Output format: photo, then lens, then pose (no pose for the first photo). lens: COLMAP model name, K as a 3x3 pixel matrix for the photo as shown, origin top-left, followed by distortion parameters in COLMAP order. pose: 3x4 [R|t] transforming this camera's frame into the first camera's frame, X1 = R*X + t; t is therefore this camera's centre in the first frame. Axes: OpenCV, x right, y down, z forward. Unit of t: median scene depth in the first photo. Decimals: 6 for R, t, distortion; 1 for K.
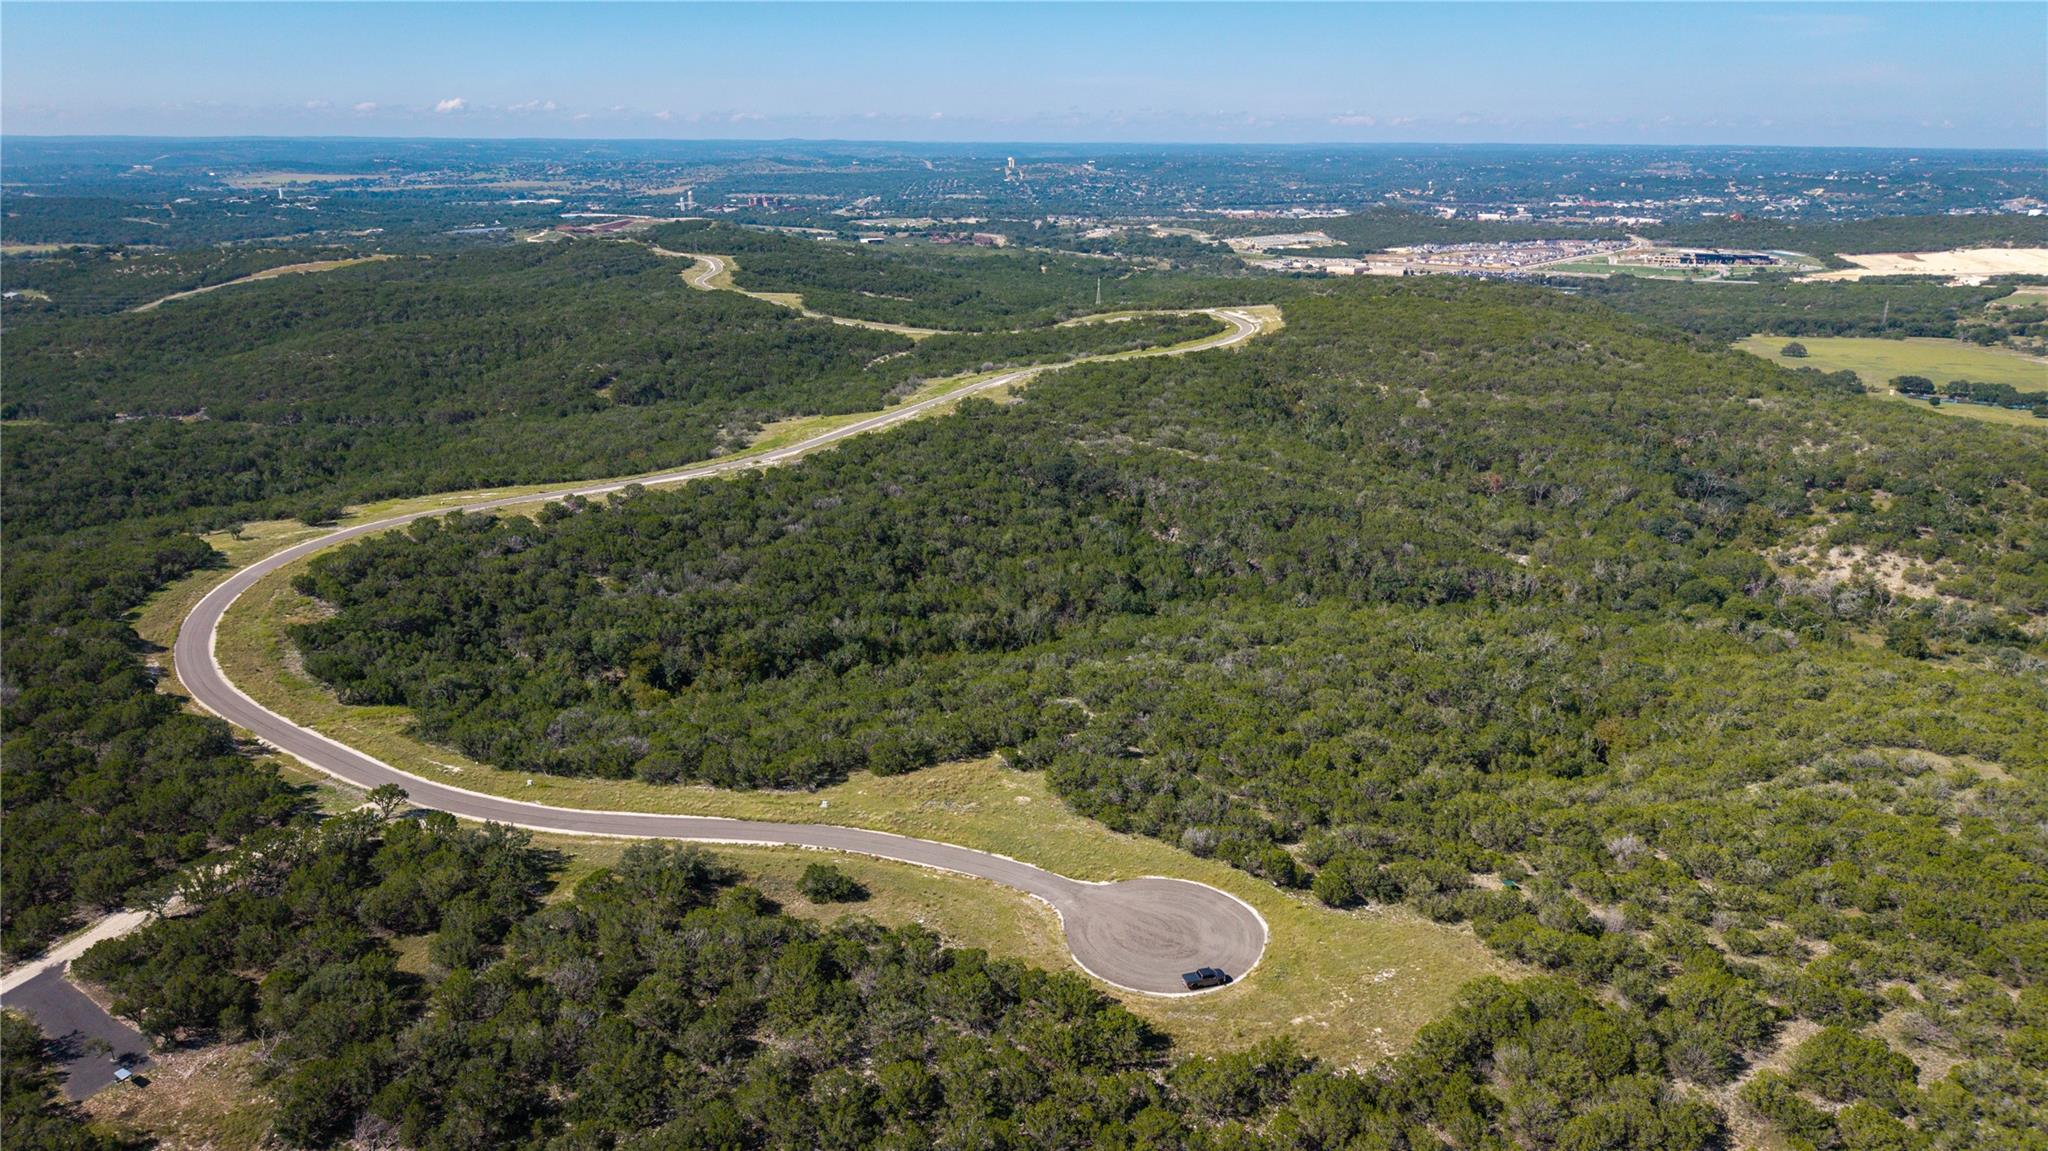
lens RADIAL K [[1364.7, 0, 1030.9], [0, 1364.7, 573.4], [0, 0, 1]] dist [0.036296, -0.042300]
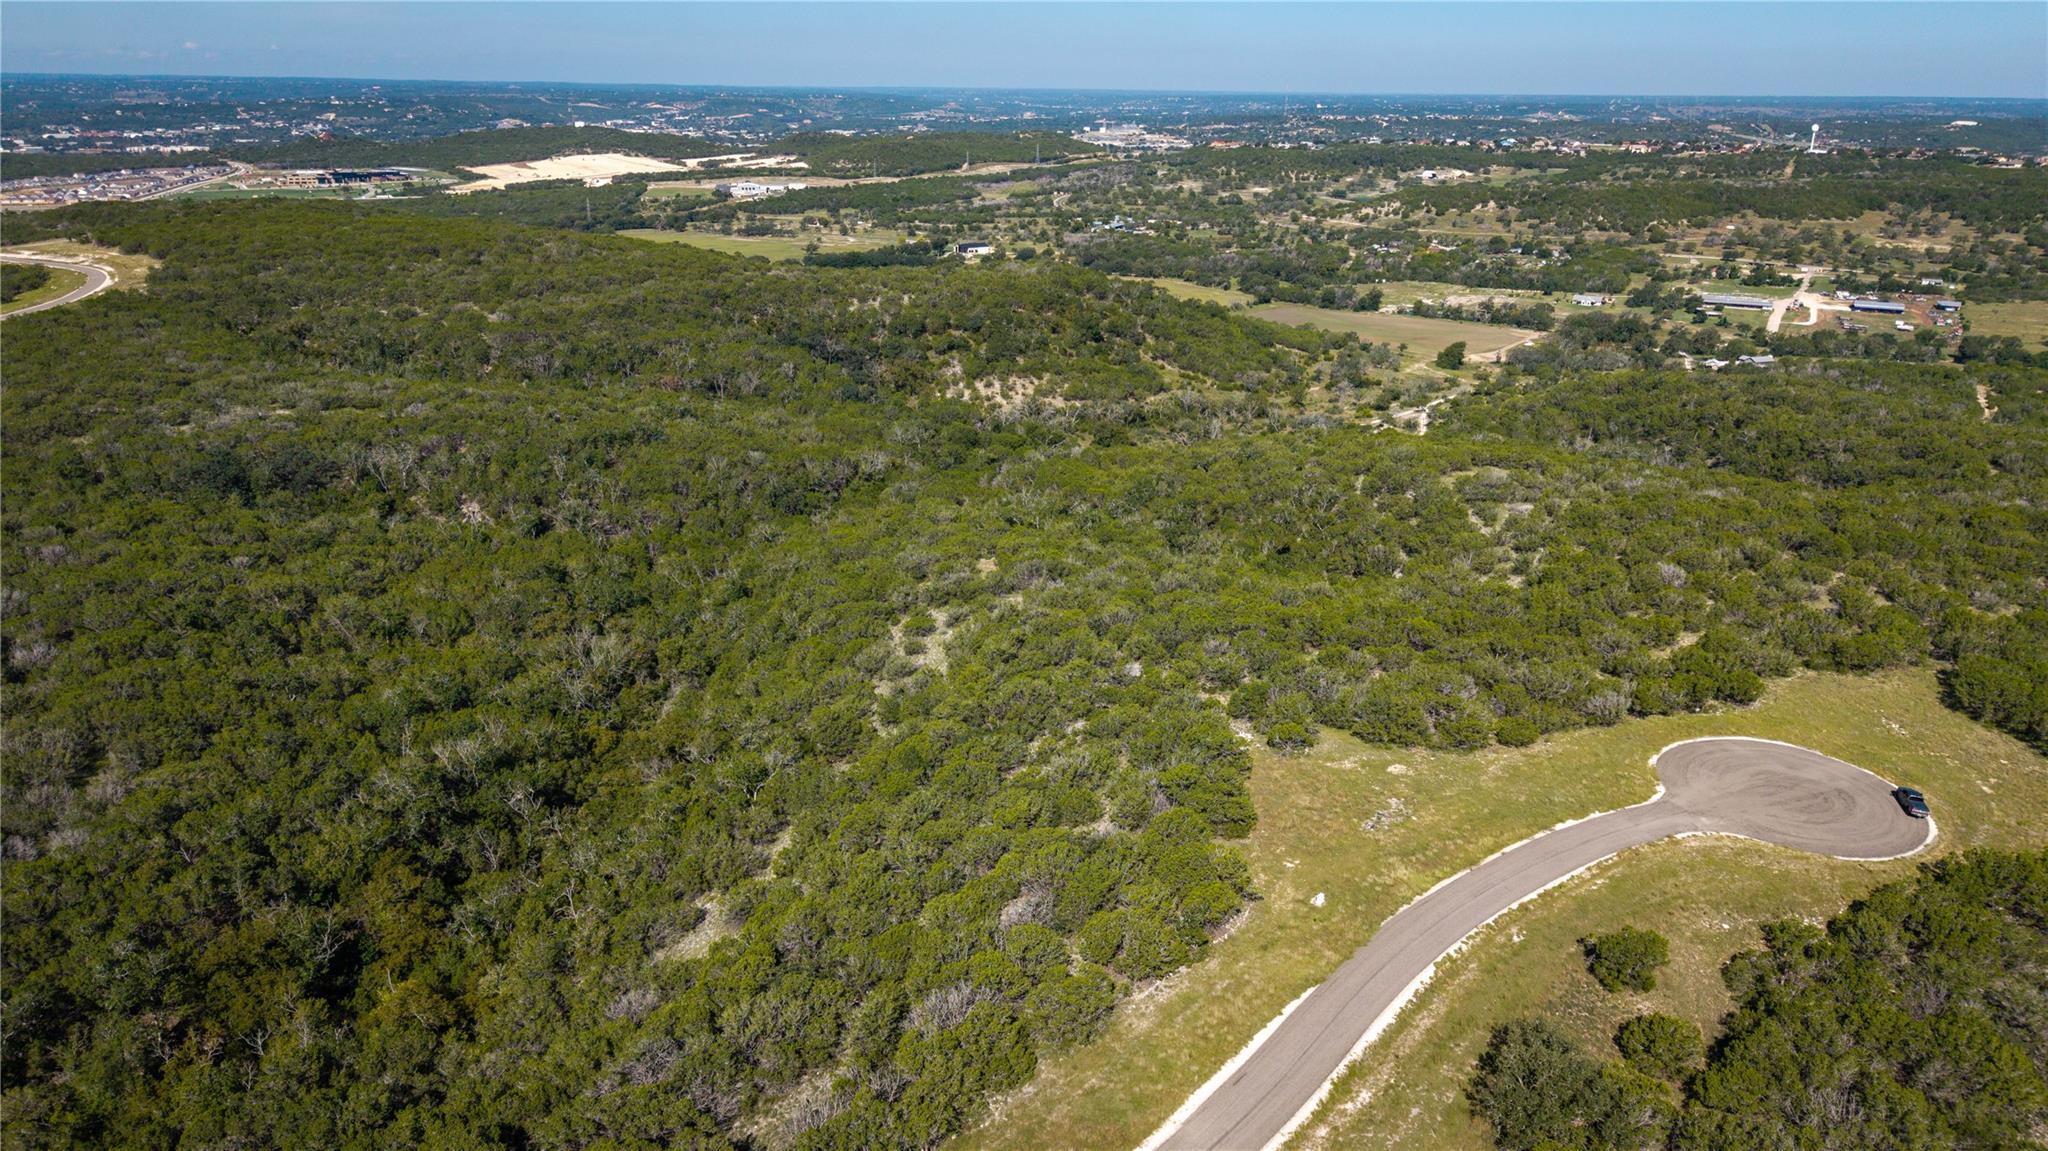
lens RADIAL K [[1364.7, 0, 1026.5], [0, 1364.7, 581.1], [0, 0, 1]] dist [0.036296, -0.042300]
pose [[0.549500, -0.286842, 0.784711, -0.368780], [0.247527, 0.952945, 0.175005, -0.058440], [-0.797985, 0.098072, 0.594644, 0.406006]]
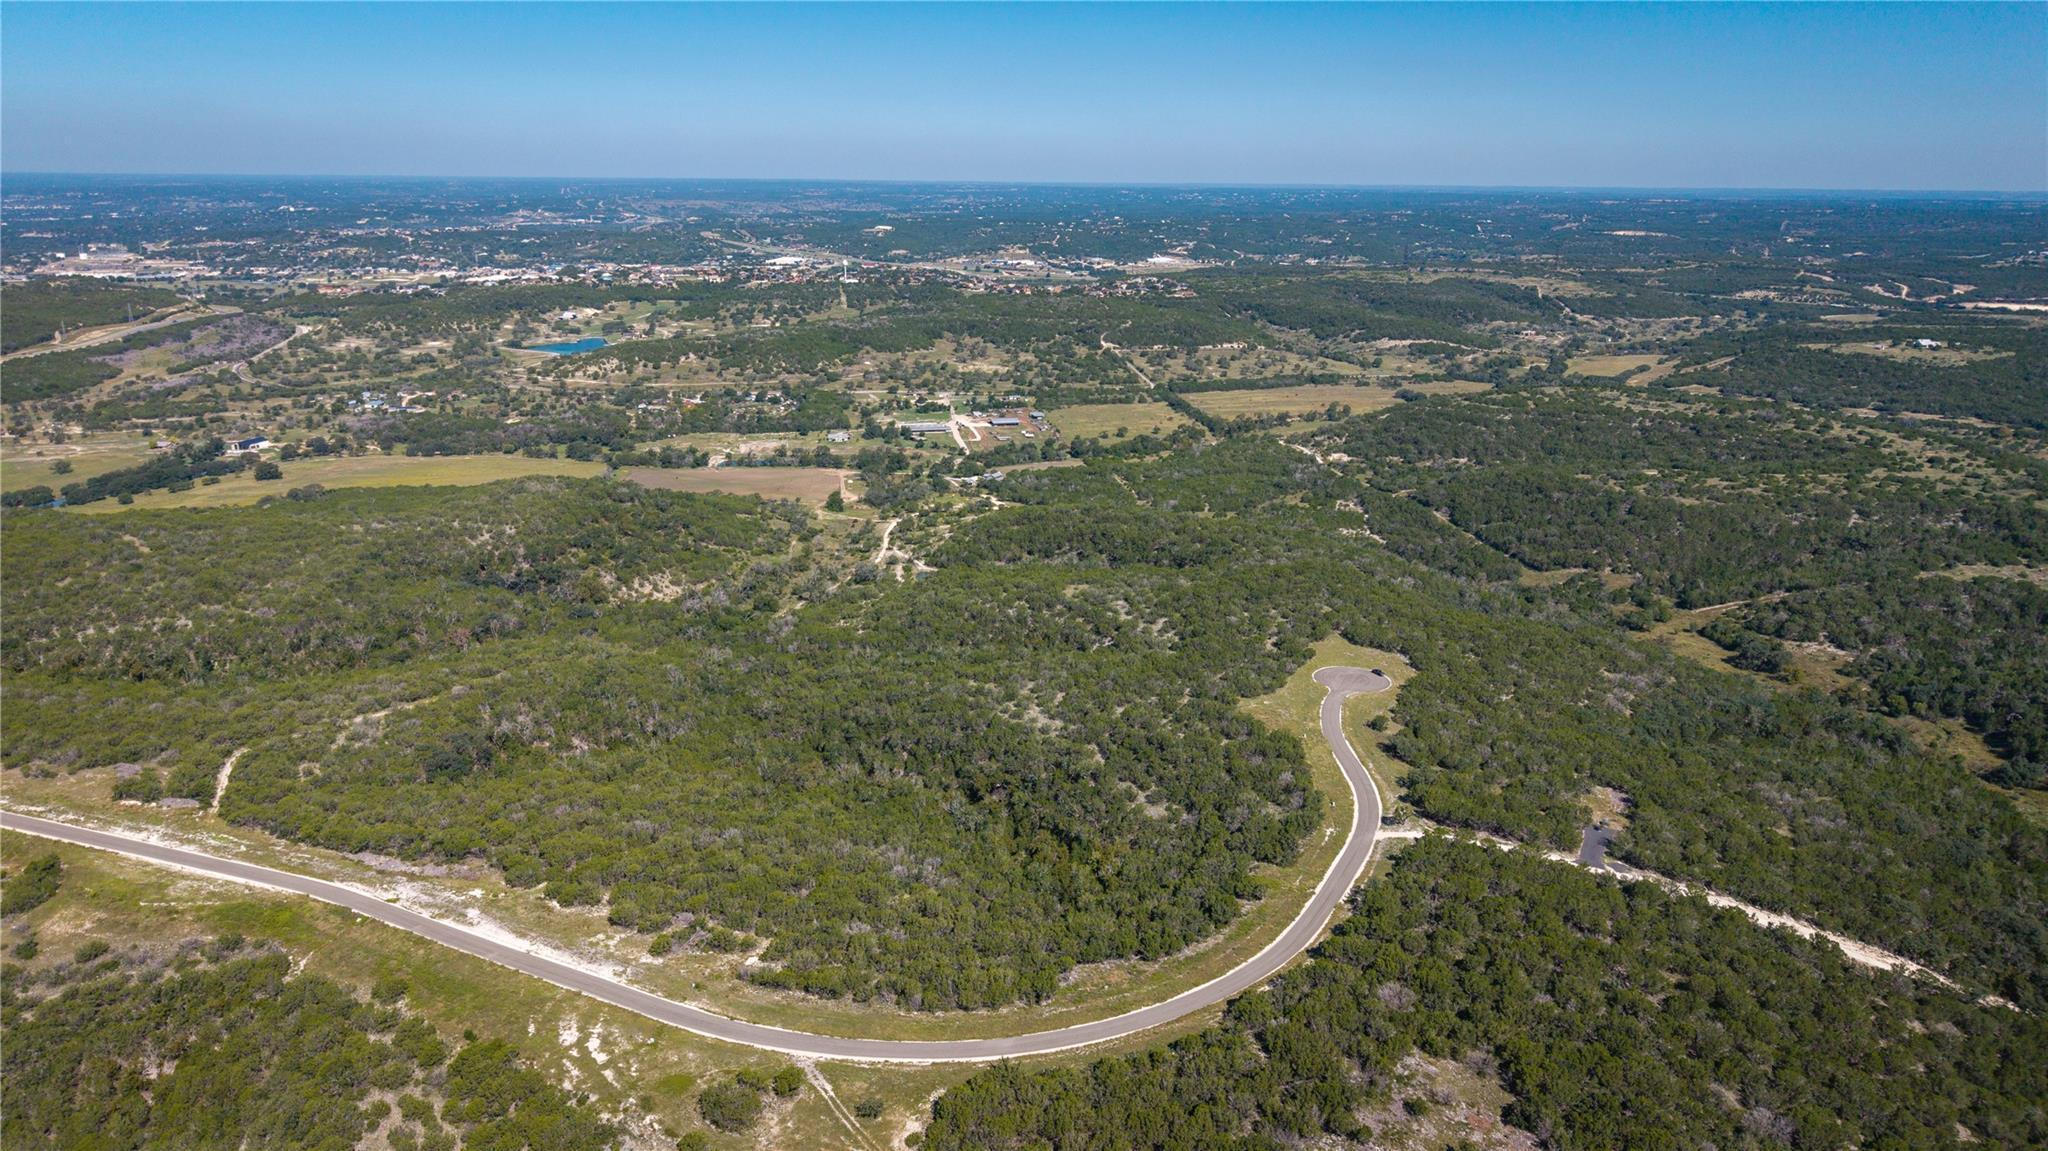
lens RADIAL K [[1364.7, 0, 1023.0], [0, 1364.7, 582.5], [0, 0, 1]] dist [0.036296, -0.042300]
pose [[-0.131084, -0.292738, 0.947165, -1.127772], [0.290694, 0.902063, 0.319029, -0.467494], [-0.947794, 0.317155, -0.033148, 0.782976]]
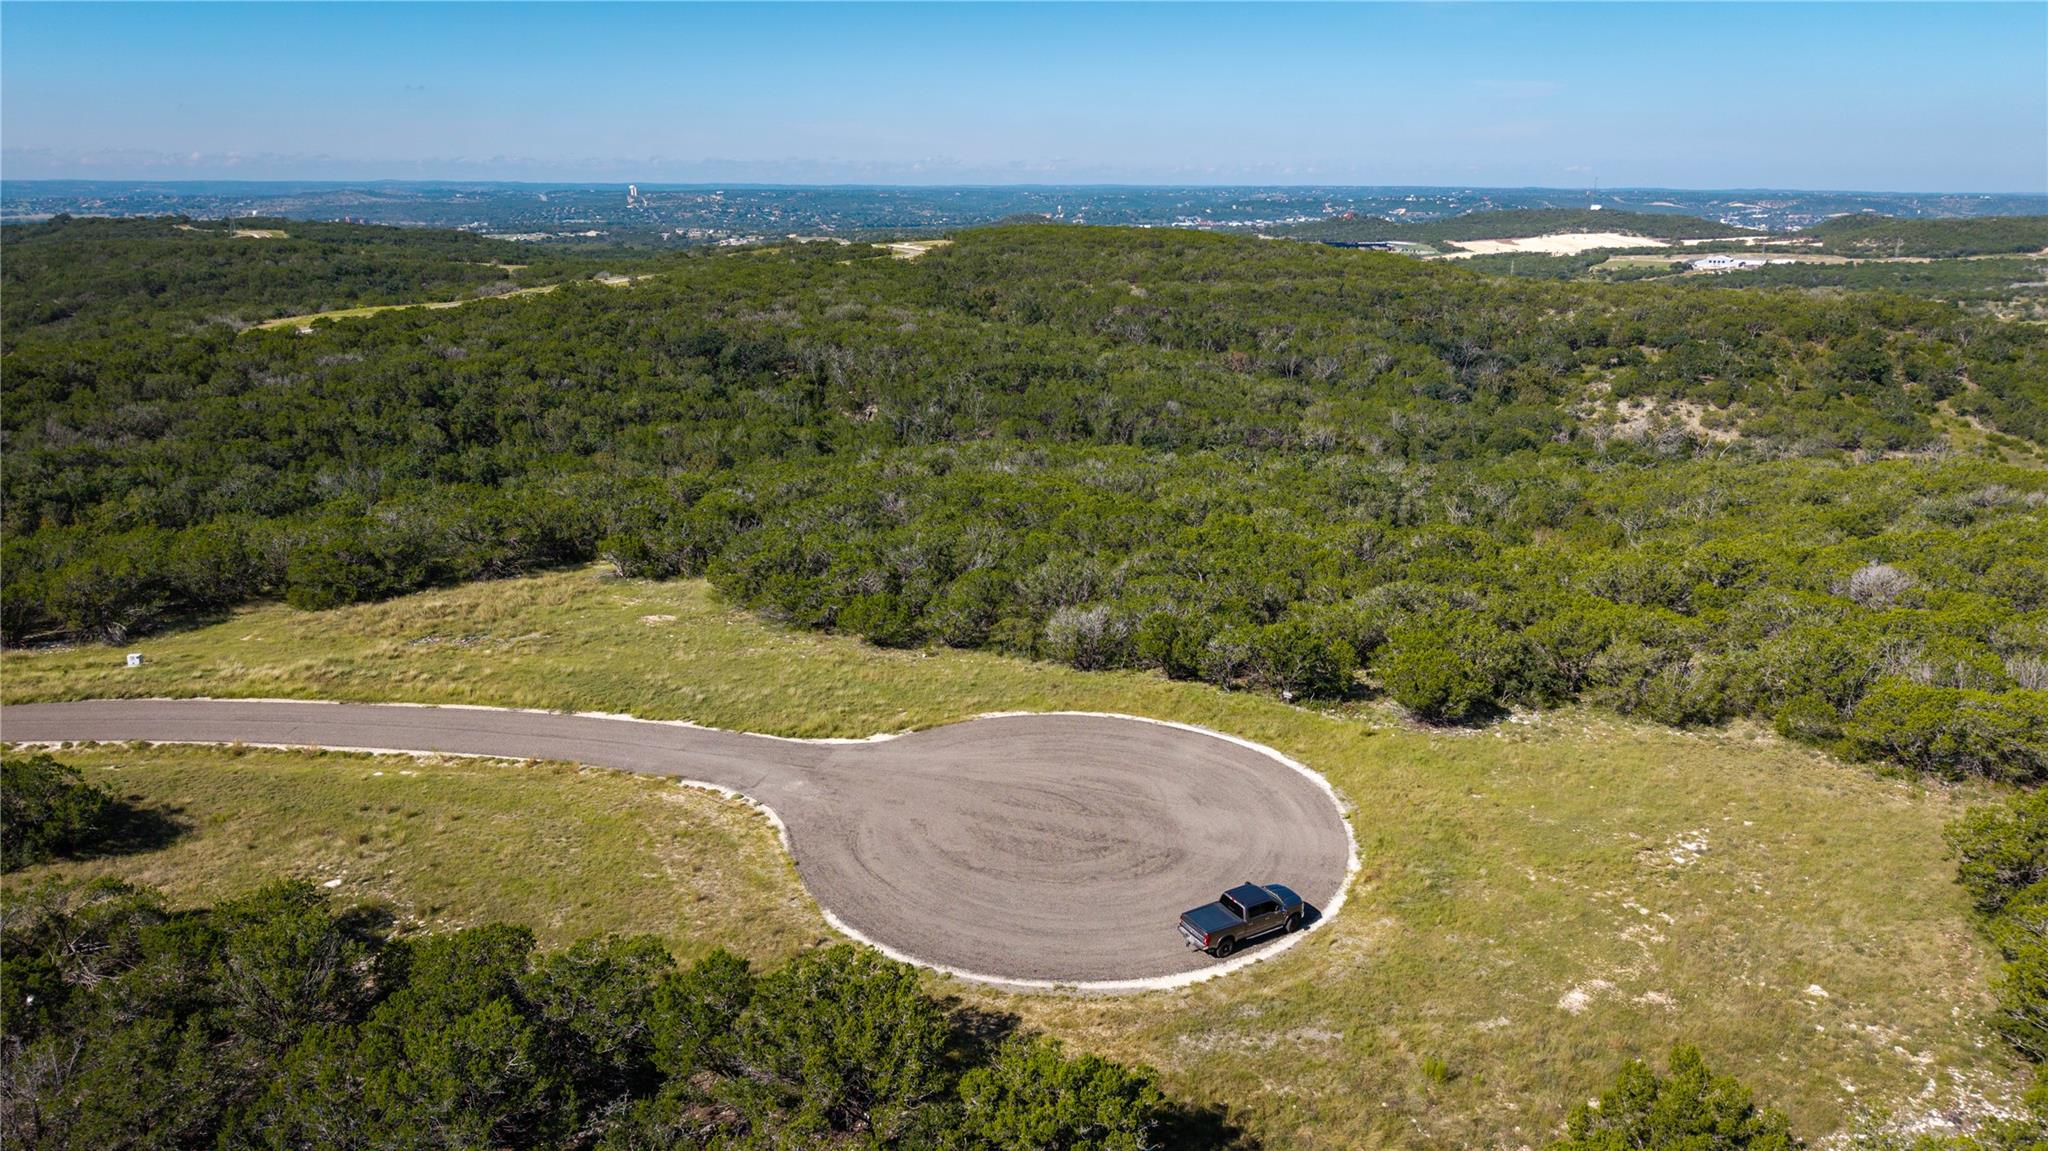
lens RADIAL K [[1364.7, 0, 1028.0], [0, 1364.7, 572.4], [0, 0, 1]] dist [0.036296, -0.042300]
pose [[0.967354, -0.073373, 0.242575, 0.001965], [0.081122, 0.996459, -0.022098, 0.096368], [-0.240095, 0.041055, 0.969881, 0.308206]]
